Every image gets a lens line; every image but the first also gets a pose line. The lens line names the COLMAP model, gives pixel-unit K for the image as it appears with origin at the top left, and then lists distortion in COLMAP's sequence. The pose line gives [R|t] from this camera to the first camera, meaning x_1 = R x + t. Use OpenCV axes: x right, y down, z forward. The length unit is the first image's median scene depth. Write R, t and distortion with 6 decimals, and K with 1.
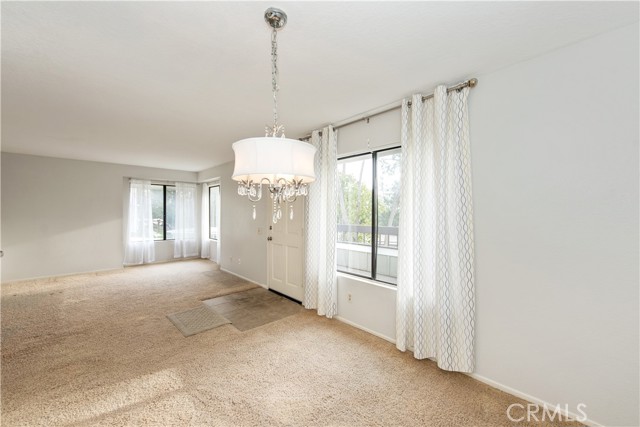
lens RADIAL K [[250.9, 0, 320.5], [0, 250.9, 215.1], [0, 0, 1]] dist [0.001790, 0.000142]
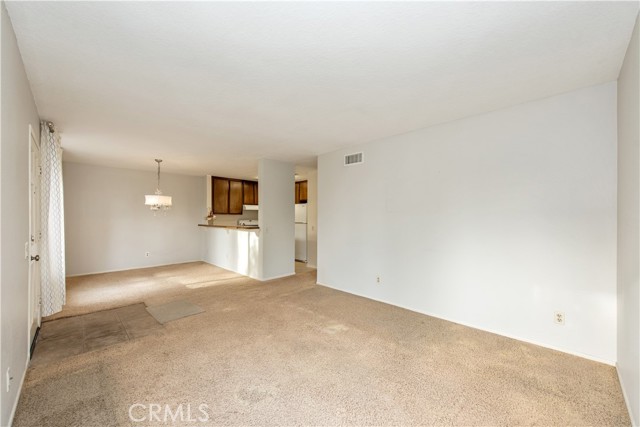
lens RADIAL K [[250.9, 0, 319.8], [0, 250.9, 213.5], [0, 0, 1]] dist [0.001790, 0.000142]
pose [[-0.999706, -0.007939, -0.022916, -0.910195], [-0.007998, 0.999965, 0.002467, -0.011172], [0.022896, 0.002650, -0.999734, 1.760357]]
